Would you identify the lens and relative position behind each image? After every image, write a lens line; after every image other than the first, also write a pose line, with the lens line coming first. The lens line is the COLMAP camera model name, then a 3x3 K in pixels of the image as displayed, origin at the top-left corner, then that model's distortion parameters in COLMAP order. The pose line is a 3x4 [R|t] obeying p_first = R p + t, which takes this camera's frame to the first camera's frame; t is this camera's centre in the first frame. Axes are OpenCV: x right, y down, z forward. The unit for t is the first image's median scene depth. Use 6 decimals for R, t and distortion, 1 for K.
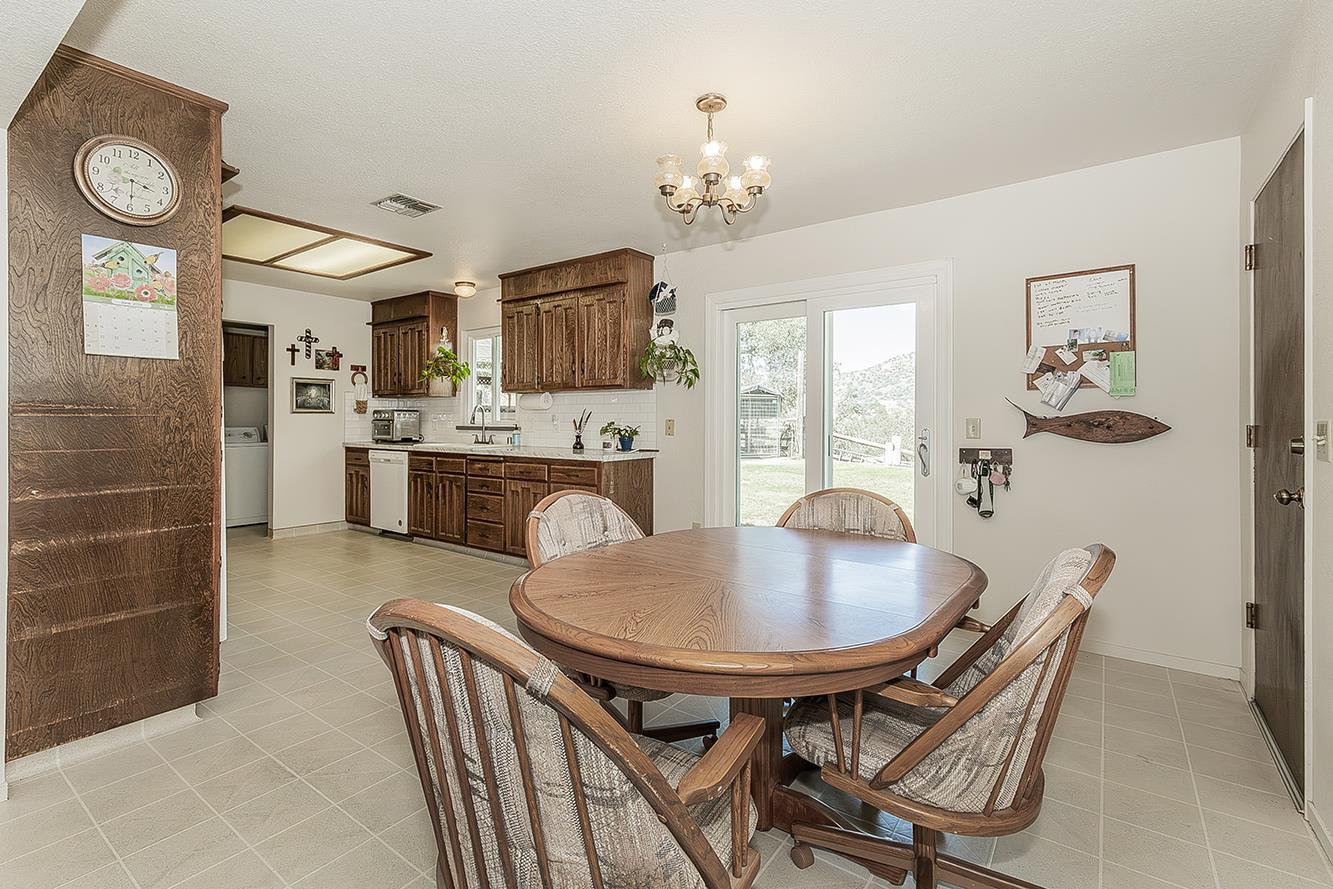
lens RADIAL K [[619.6, 0, 639.7], [0, 619.6, 416.1], [0, 0, 1]] dist [-0.001634, 0.000202]
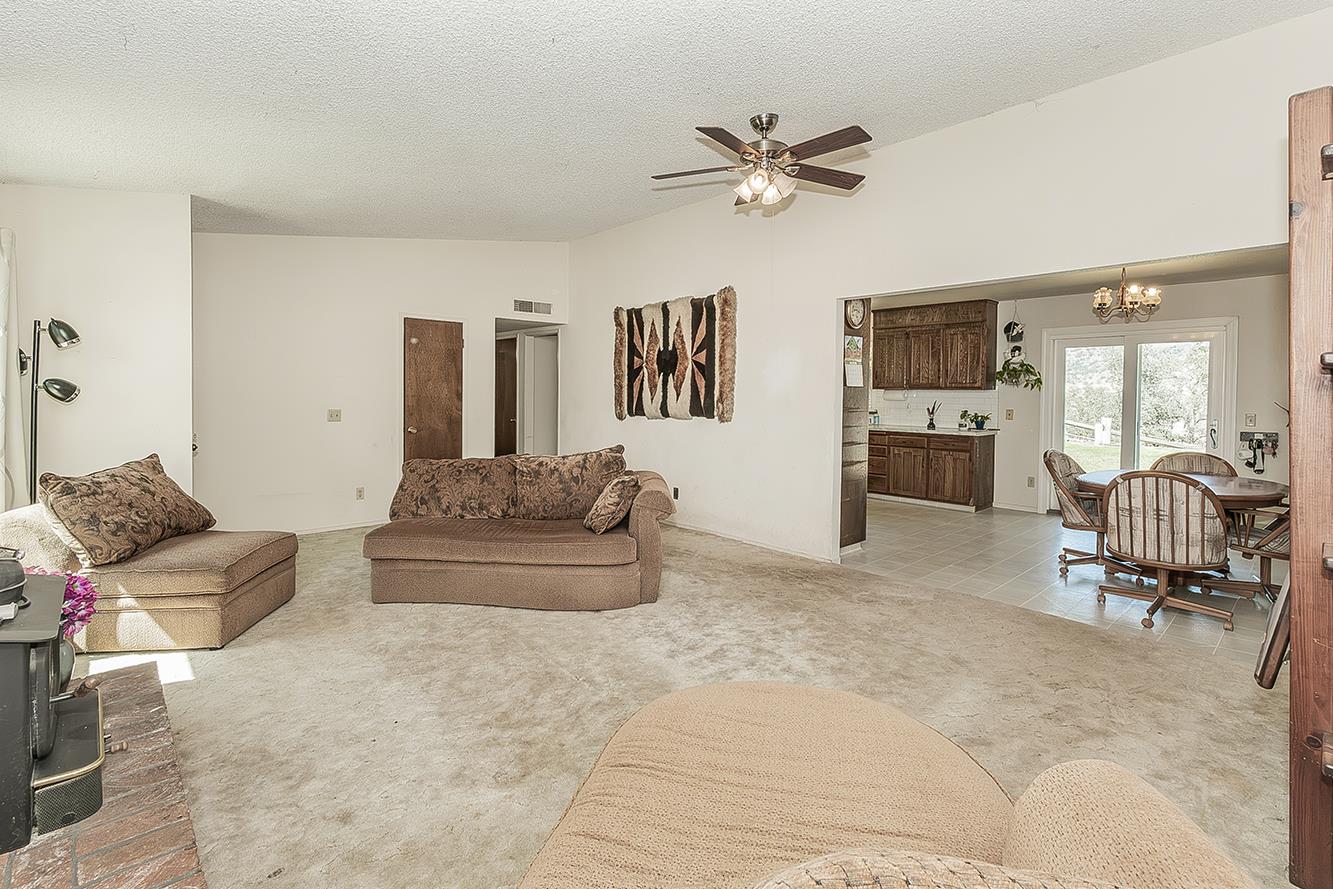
lens RADIAL K [[619.7, 0, 675.5], [0, 619.7, 419.0], [0, 0, 1]] dist [0.006142, 0.000734]
pose [[0.987894, 0.013095, -0.154579, -0.417752], [-0.006078, 0.998933, 0.045781, -0.028832], [0.155014, -0.044287, 0.986919, -0.508591]]
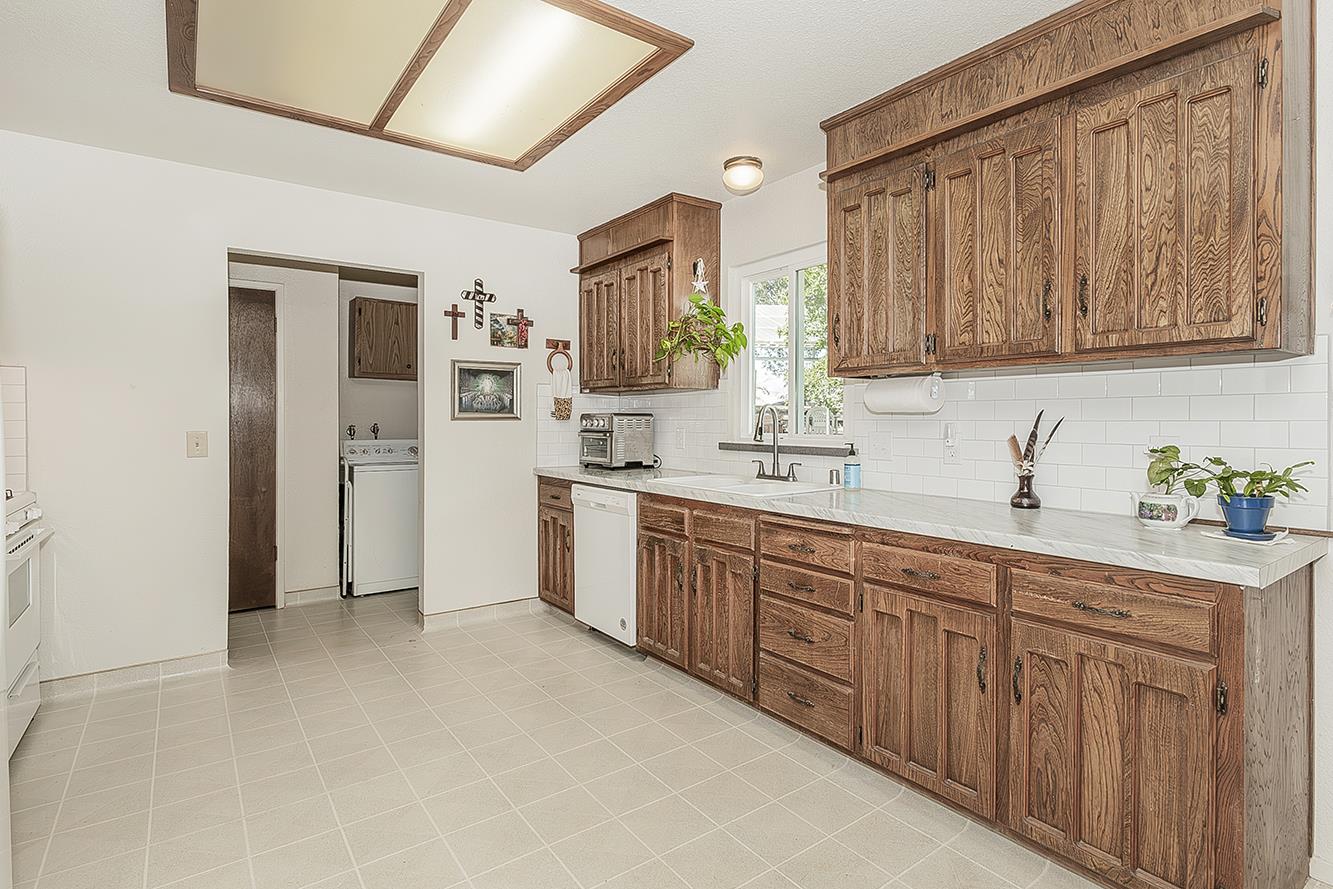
lens RADIAL K [[669.9, 0, 693.3], [0, 669.9, 422.0], [0, 0, 1]] dist [-0.001048, -0.000158]
pose [[0.964423, -0.000152, -0.264365, -0.169261], [0.002239, 0.999969, 0.007595, -0.007110], [0.264356, -0.007917, 0.964393, 0.443283]]
